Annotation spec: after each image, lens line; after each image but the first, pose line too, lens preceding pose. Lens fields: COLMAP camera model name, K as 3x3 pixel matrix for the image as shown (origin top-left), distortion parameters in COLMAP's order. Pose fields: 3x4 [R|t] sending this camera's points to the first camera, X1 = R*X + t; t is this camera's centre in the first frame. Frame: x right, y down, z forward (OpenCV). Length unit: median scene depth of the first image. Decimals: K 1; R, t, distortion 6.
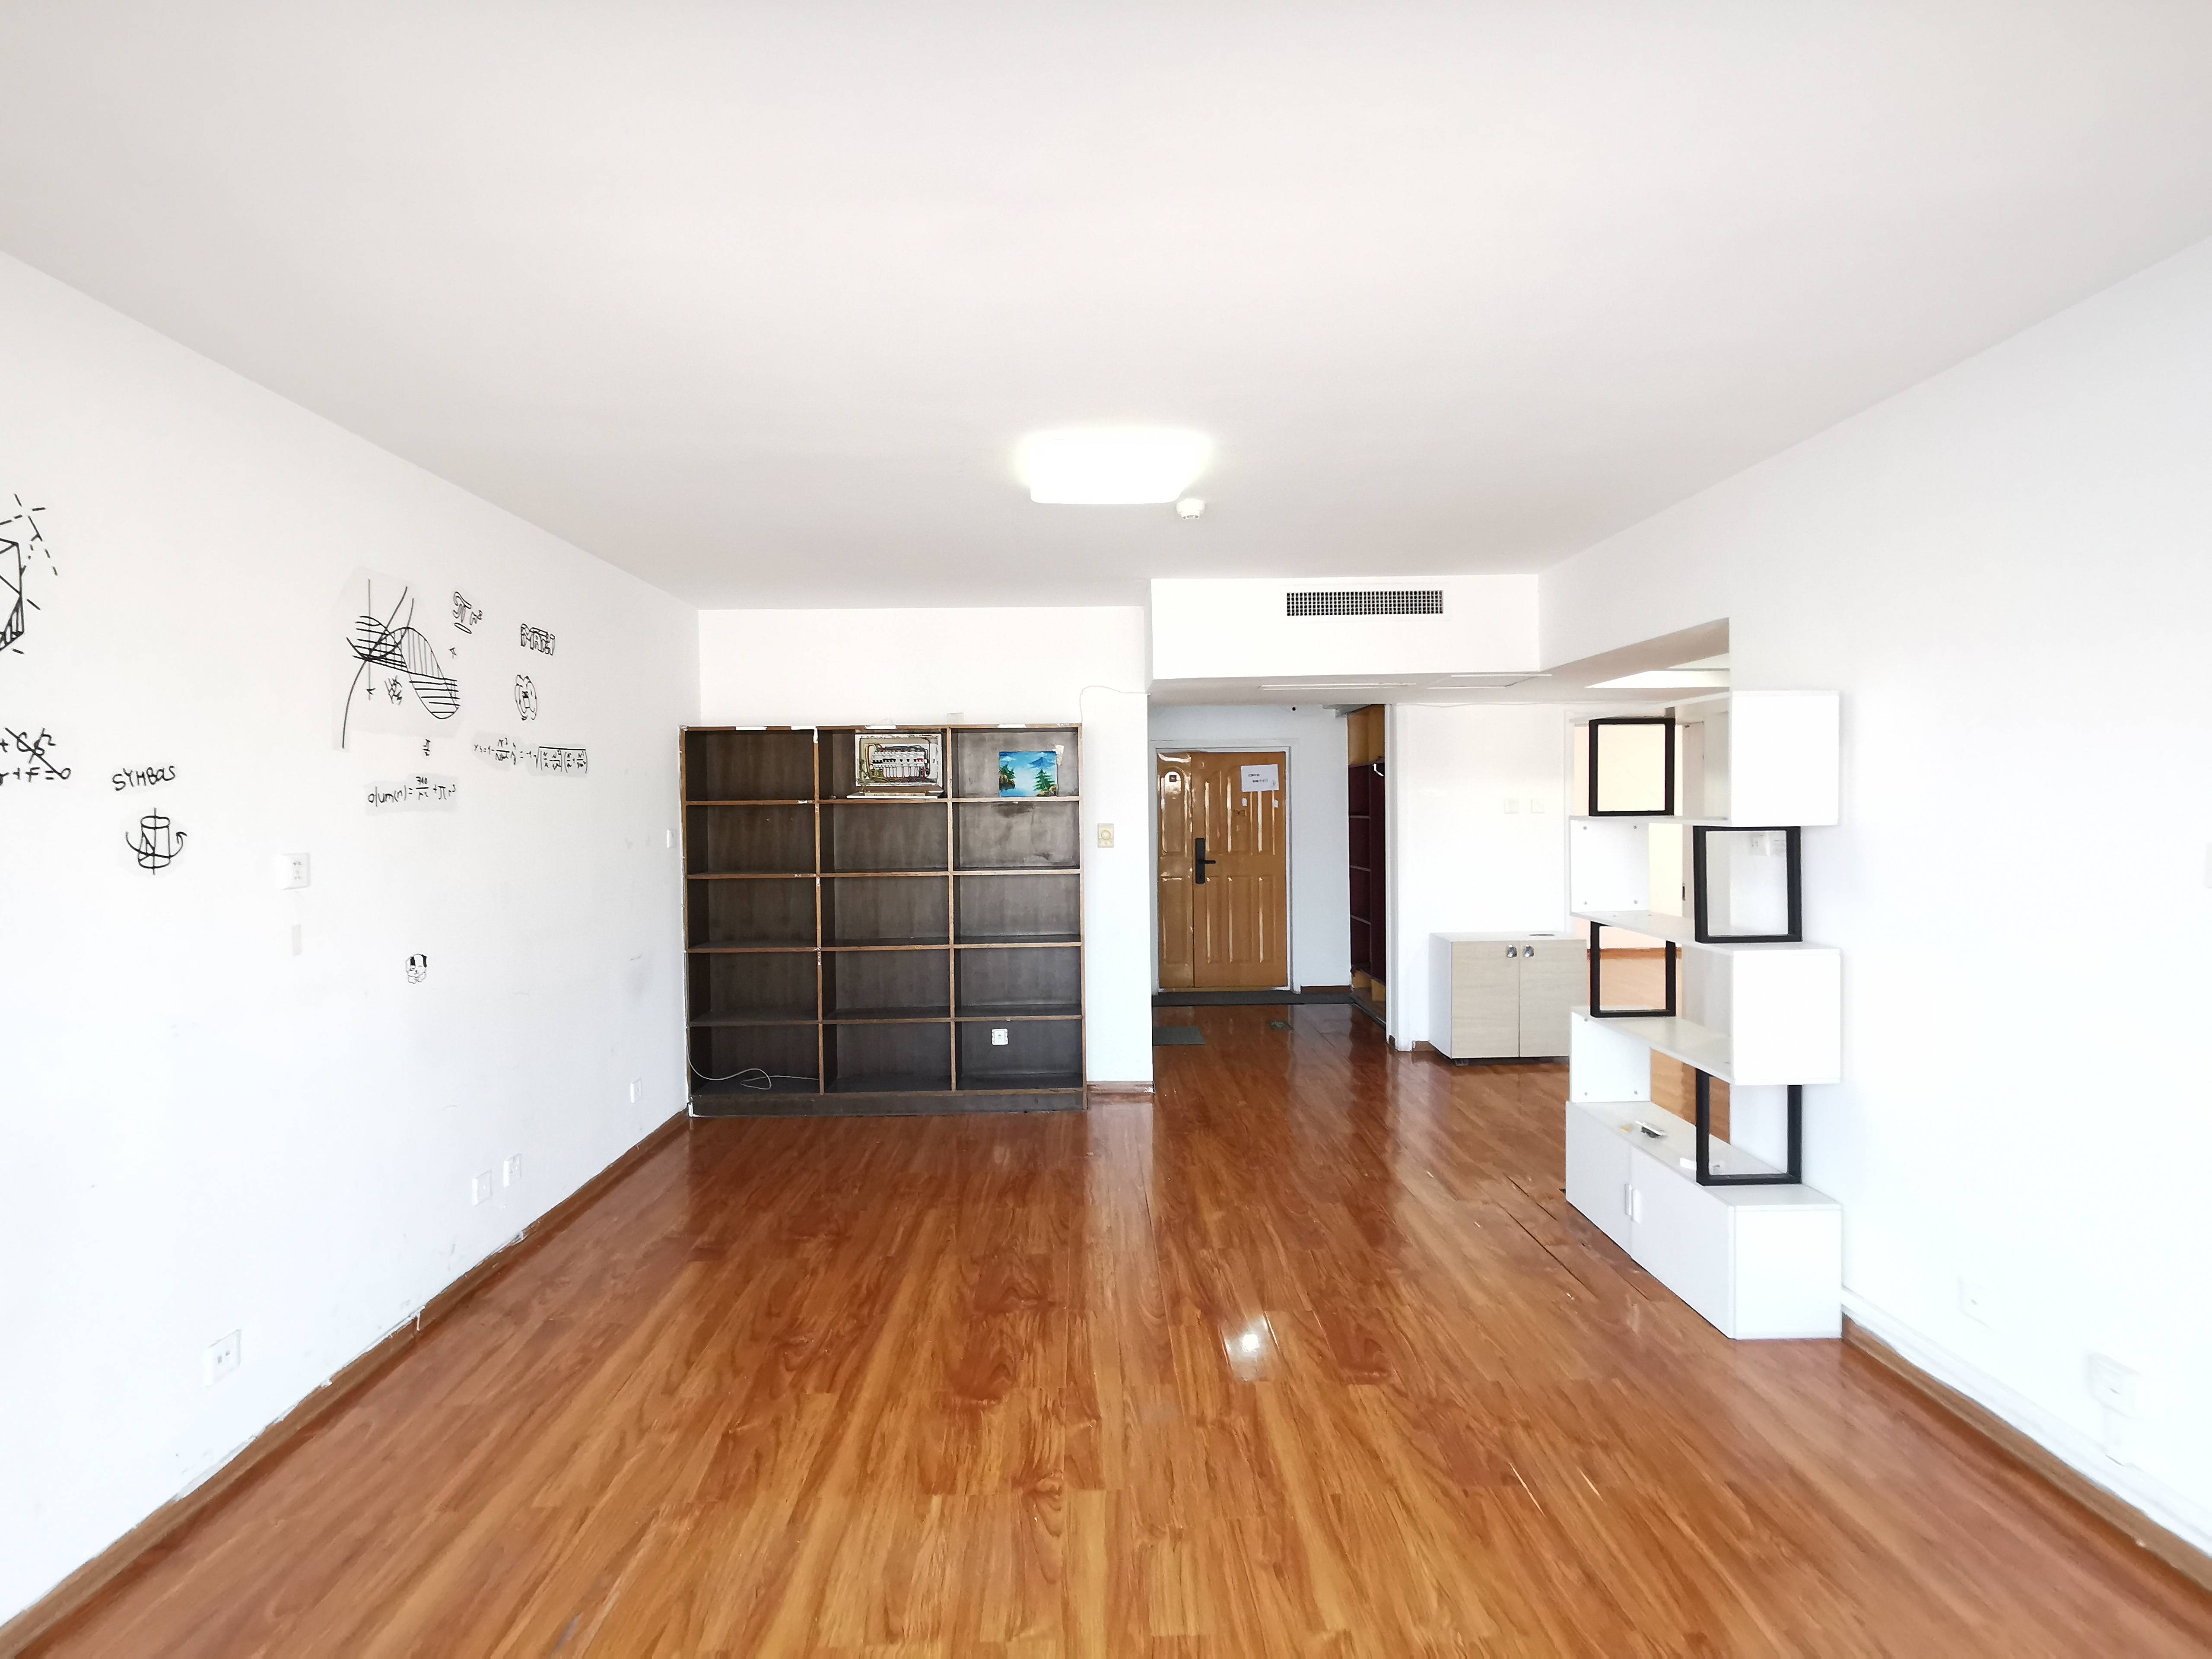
lens RADIAL K [[1006.1, 0, 1106.0], [0, 1006.1, 829.5], [0, 0, 1]] dist [0.007272, -0.000273]
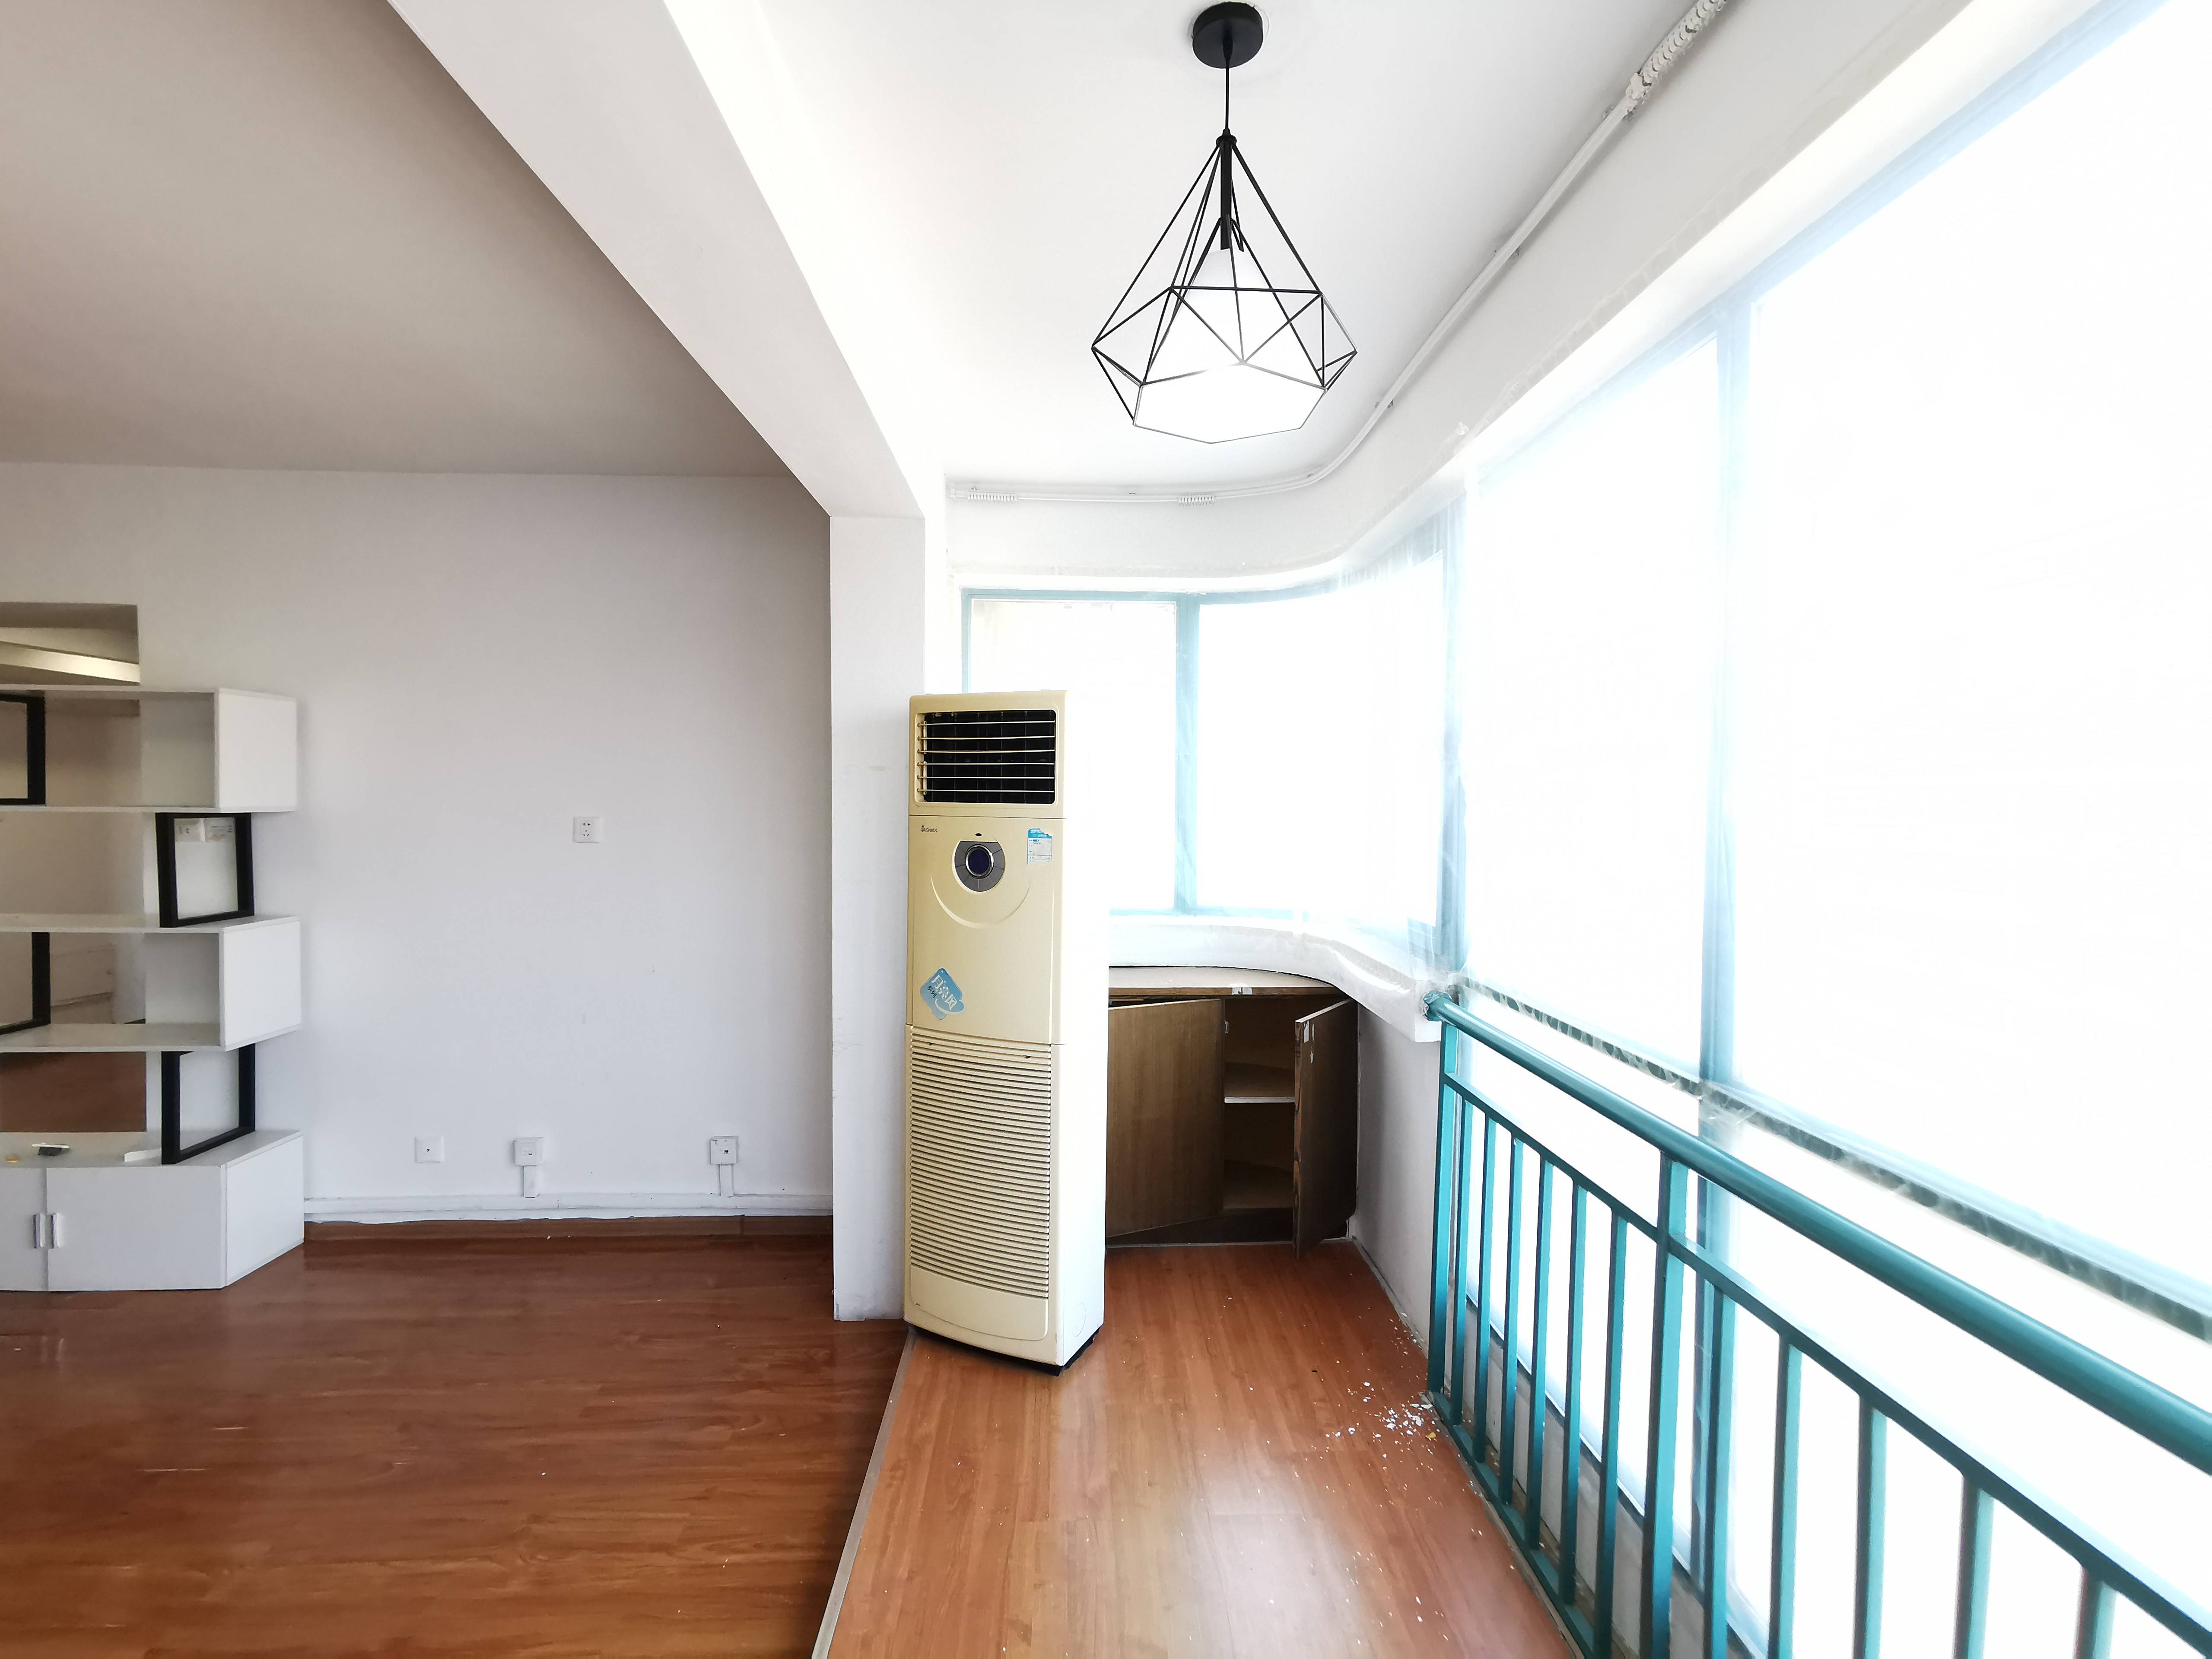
lens RADIAL K [[1006.1, 0, 1106.0], [0, 1006.1, 829.5], [0, 0, 1]] dist [0.007272, -0.000273]
pose [[-0.010527, -0.022930, 0.999682, -0.475860], [0.018013, 0.999570, 0.023117, 0.006710], [-0.999782, 0.018251, -0.010109, 0.060894]]
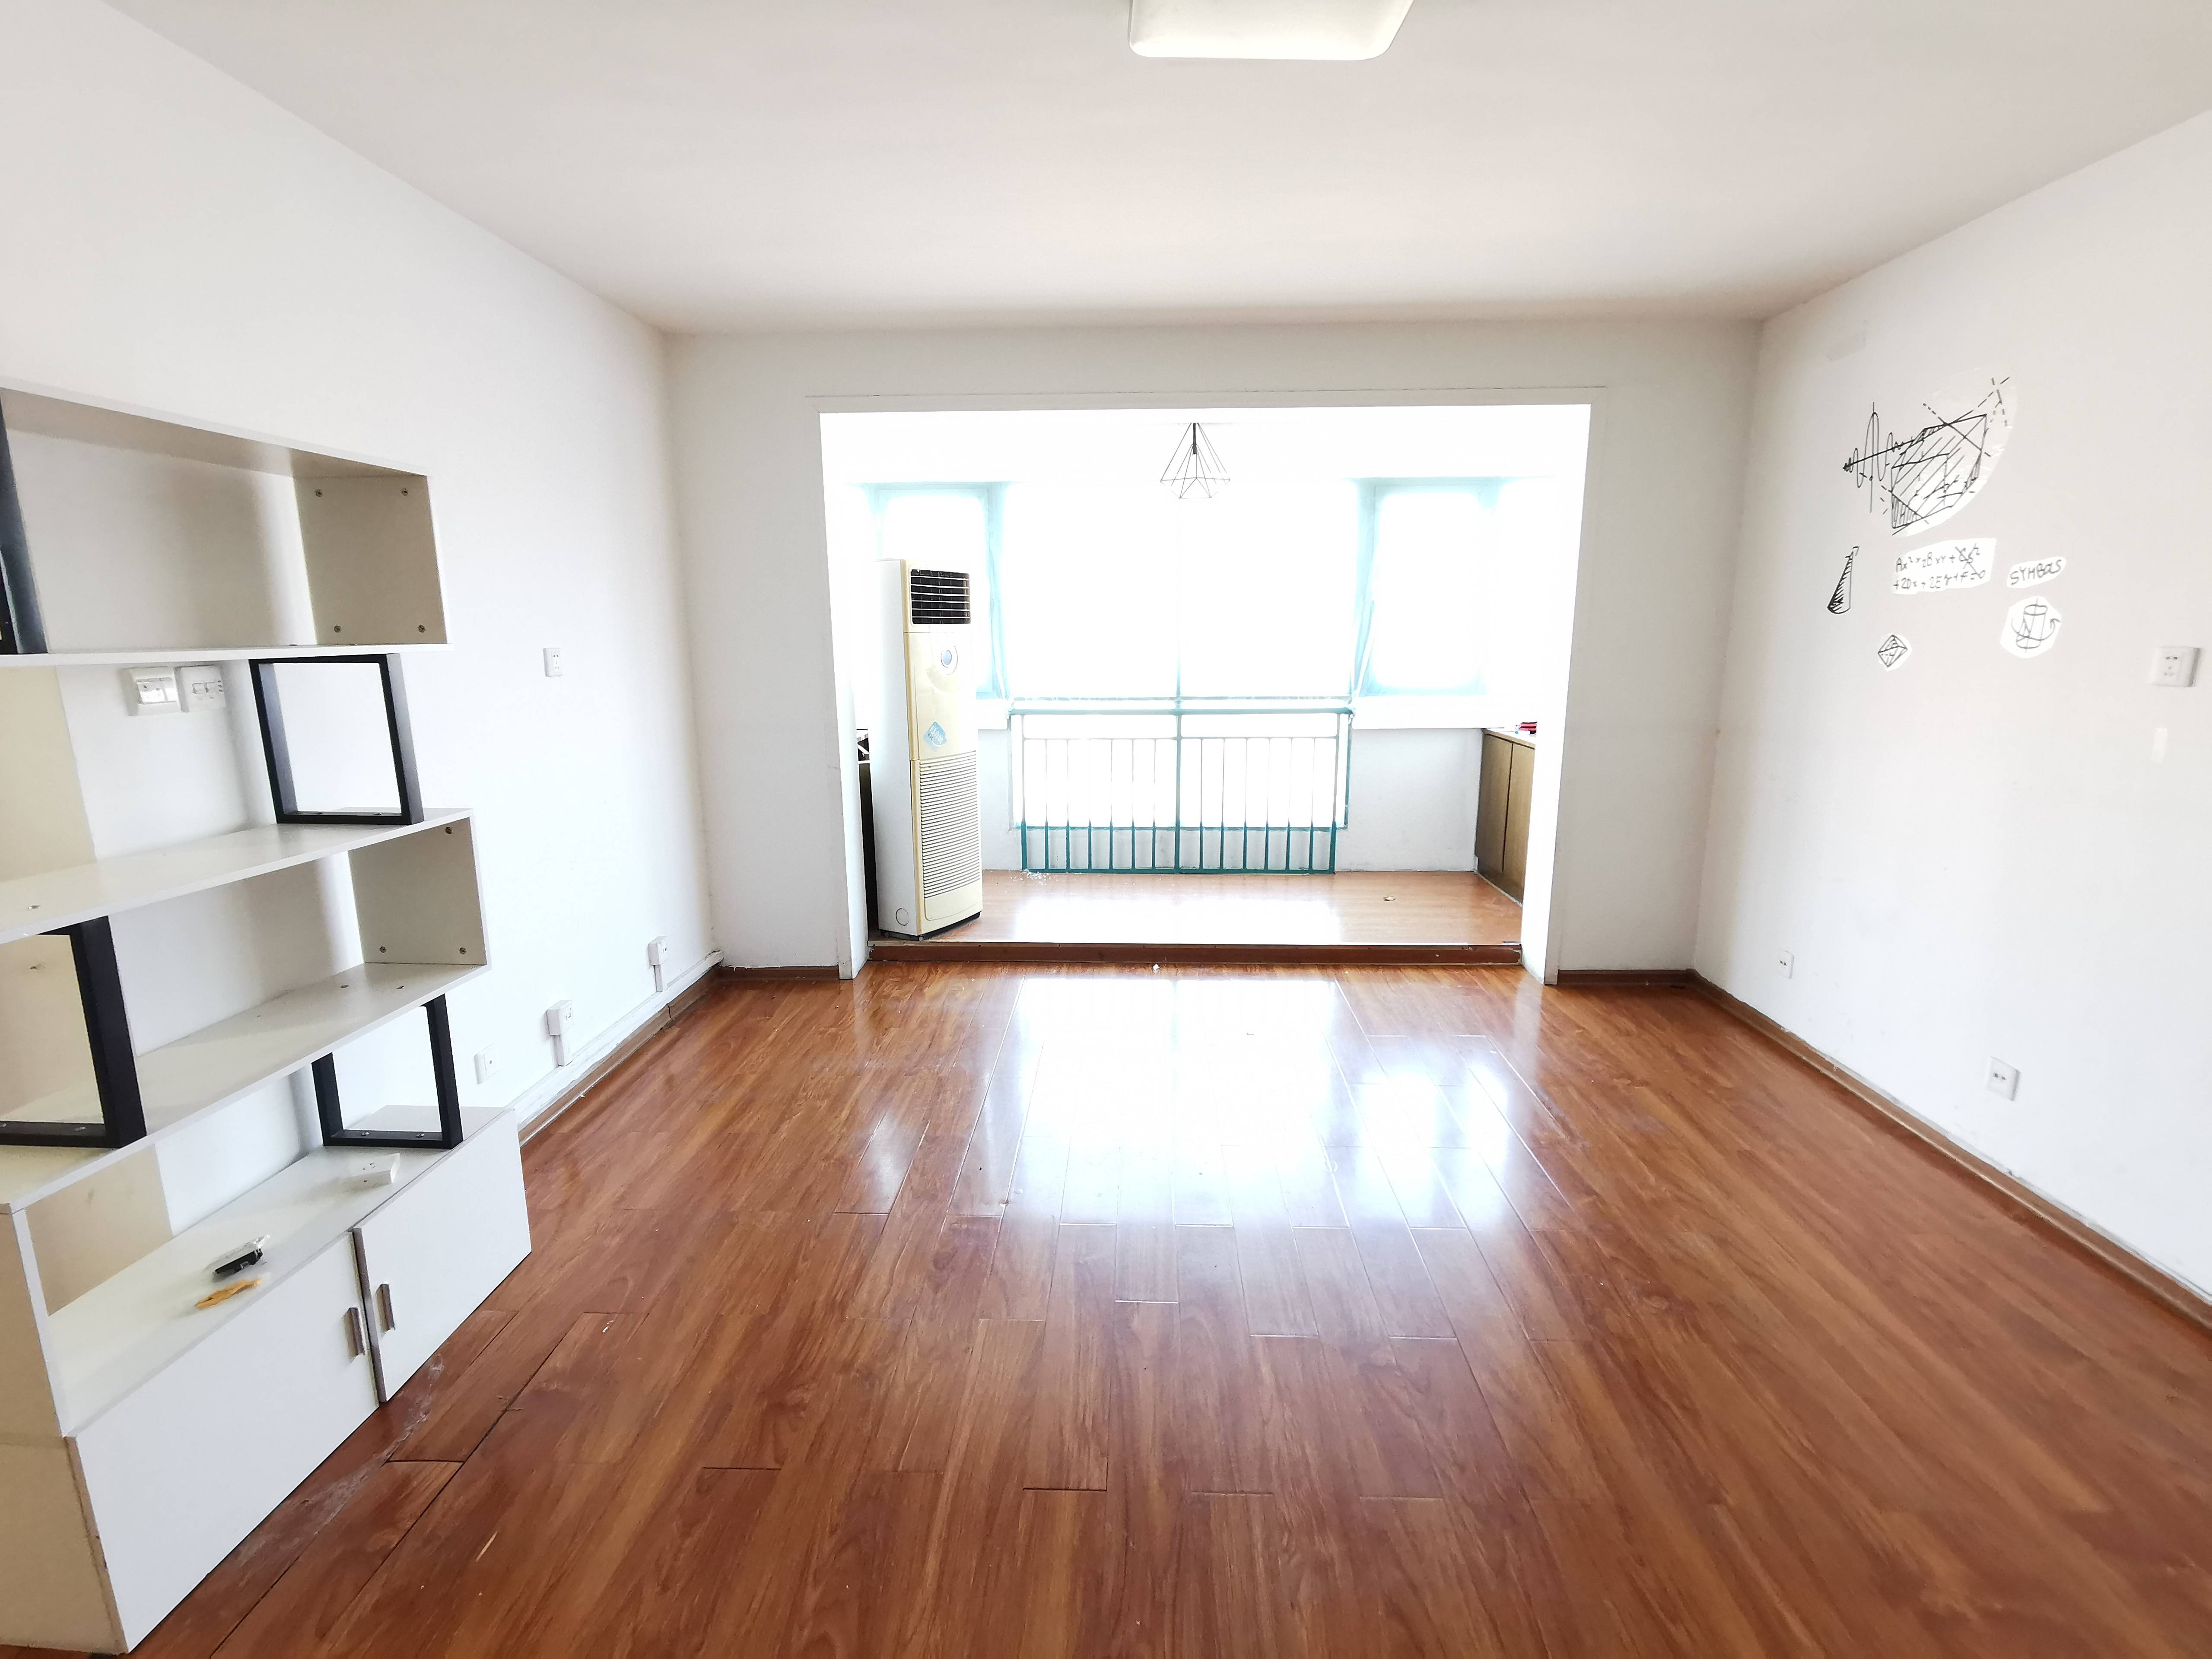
lens RADIAL K [[1006.1, 0, 1106.0], [0, 1006.1, 829.5], [0, 0, 1]] dist [0.007272, -0.000273]
pose [[-0.998164, 0.005270, 0.060346, 0.073451], [0.018650, 0.974557, 0.223363, -0.032862], [-0.057634, 0.224078, -0.972866, 1.782624]]
